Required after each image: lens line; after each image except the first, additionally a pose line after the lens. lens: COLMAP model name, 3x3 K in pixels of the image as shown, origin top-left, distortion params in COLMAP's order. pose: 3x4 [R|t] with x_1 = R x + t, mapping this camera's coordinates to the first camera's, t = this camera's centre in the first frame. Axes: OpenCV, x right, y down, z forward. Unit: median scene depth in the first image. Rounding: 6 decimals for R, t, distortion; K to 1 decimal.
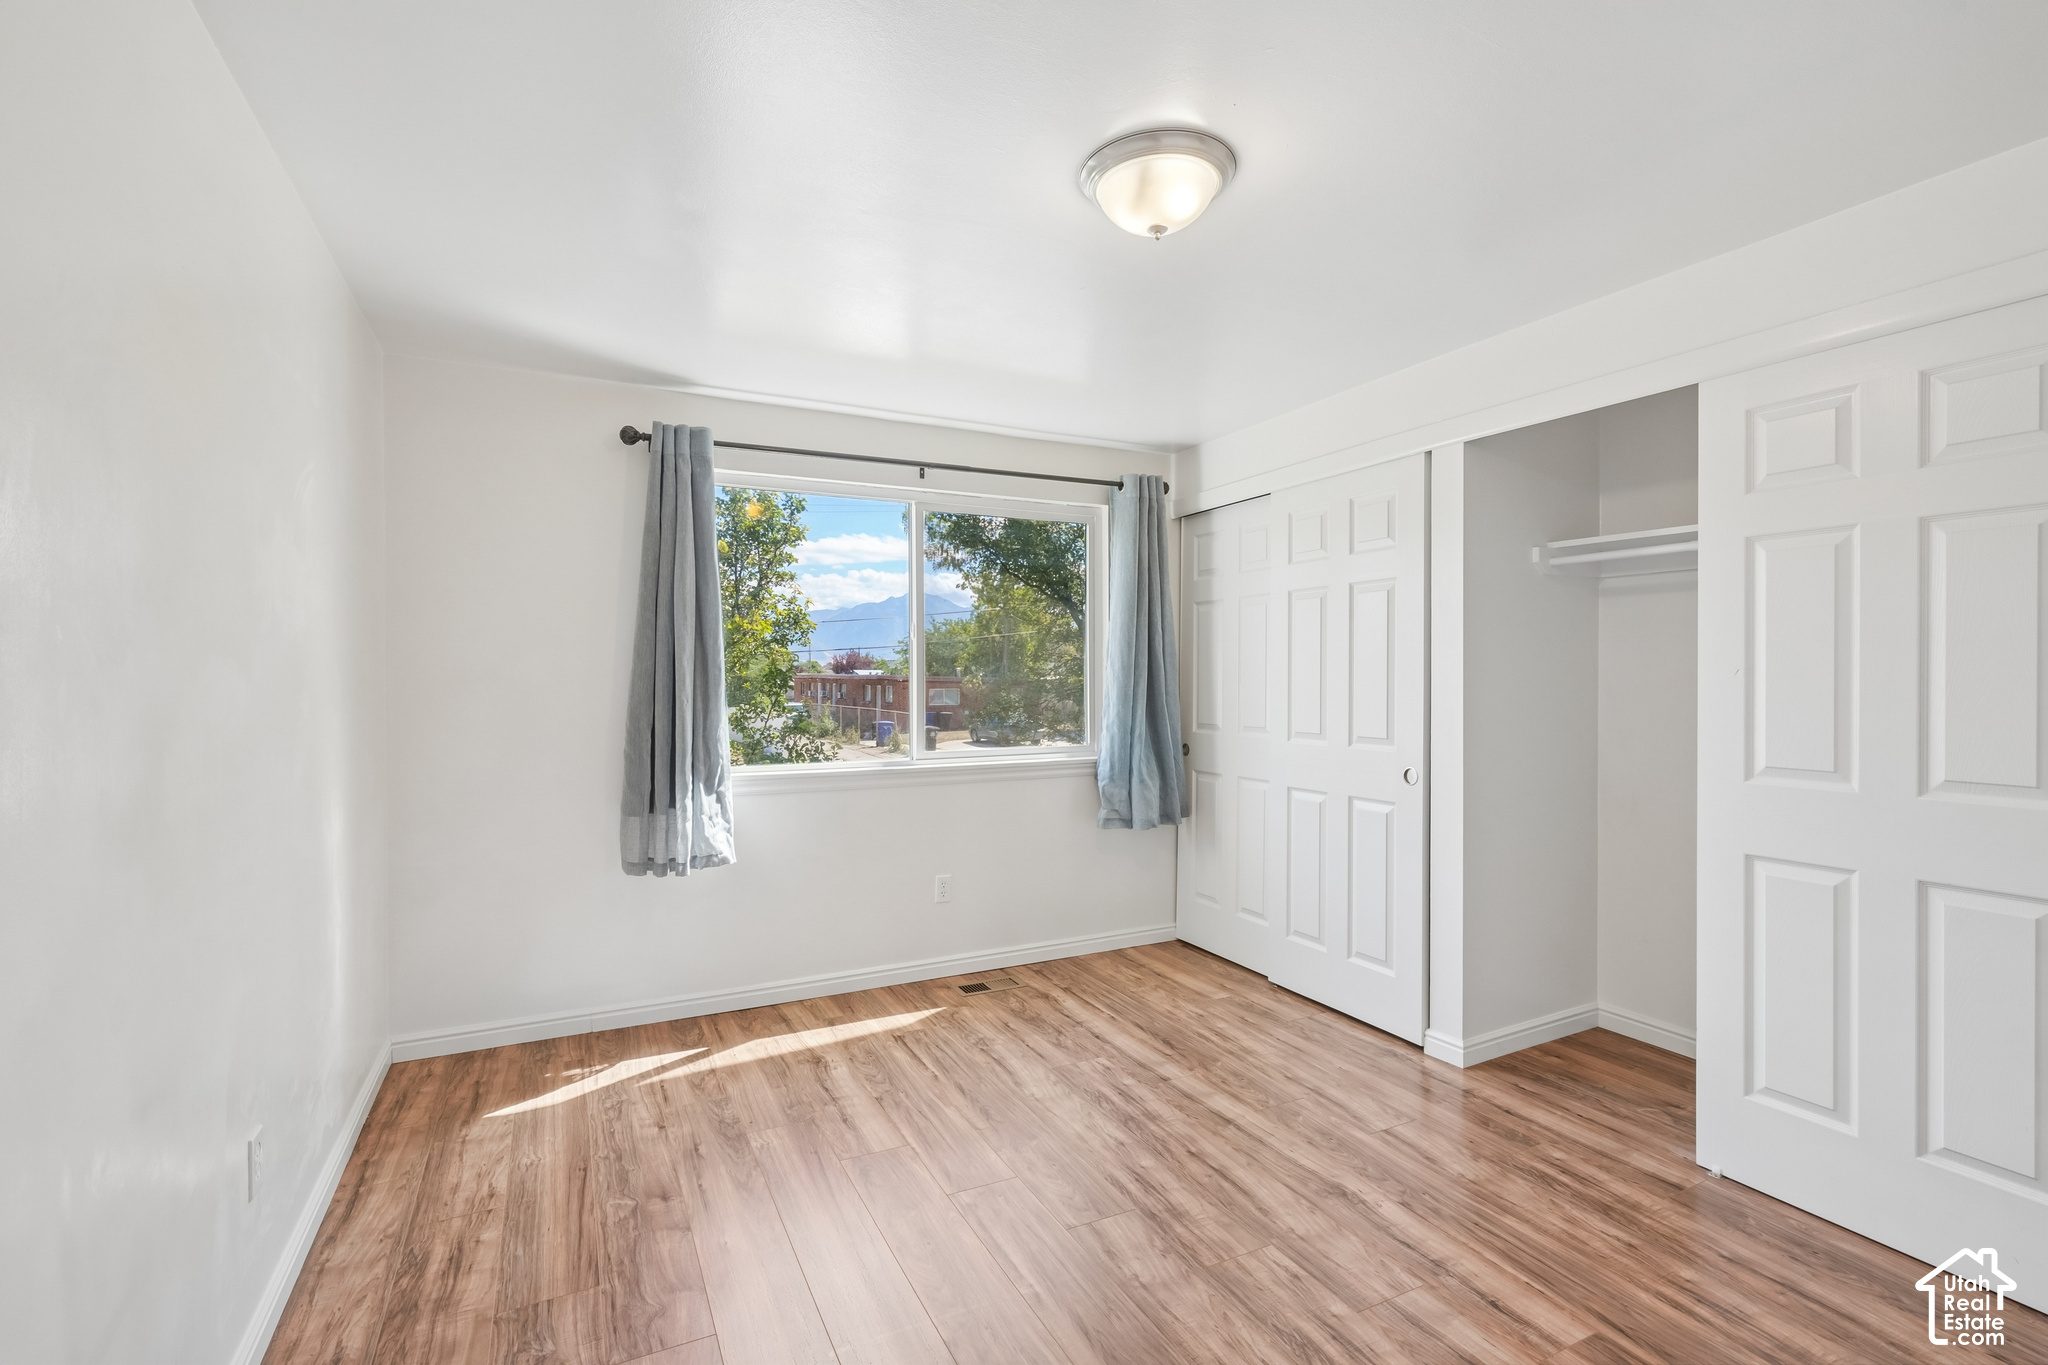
lens RADIAL K [[922.9, 0, 1017.5], [0, 922.9, 683.4], [0, 0, 1]] dist [-0.006434, 0.003917]
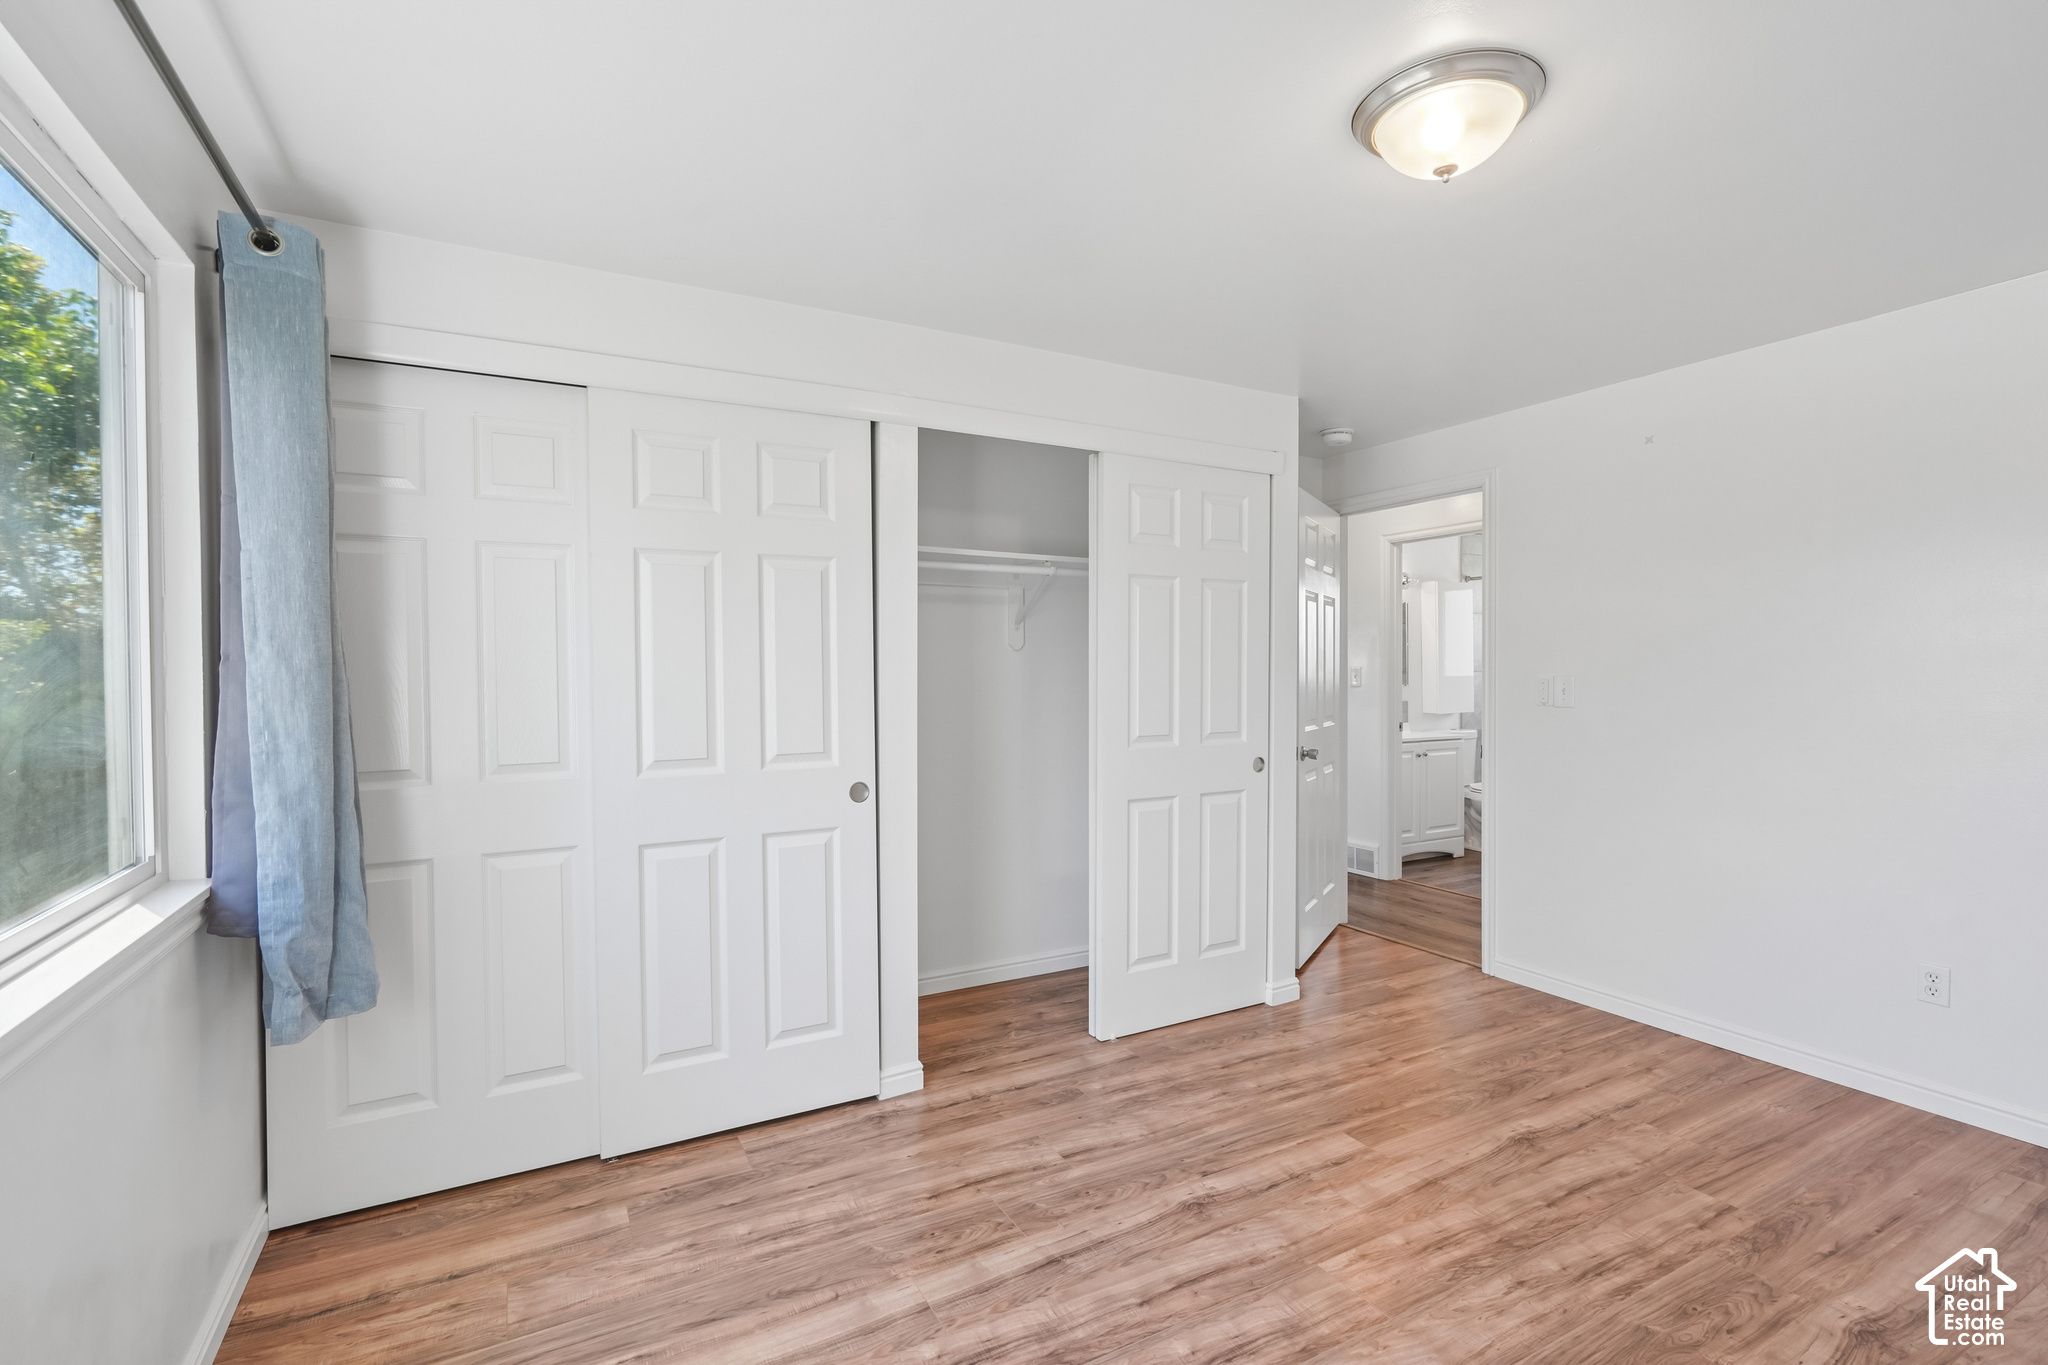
lens RADIAL K [[922.9, 0, 1017.5], [0, 922.9, 683.4], [0, 0, 1]] dist [-0.006434, 0.003917]
pose [[-0.038432, -0.014042, 0.999163, -0.491865], [0.013872, 0.999797, 0.014584, -0.012535], [-0.999165, 0.014421, -0.038229, 0.989689]]
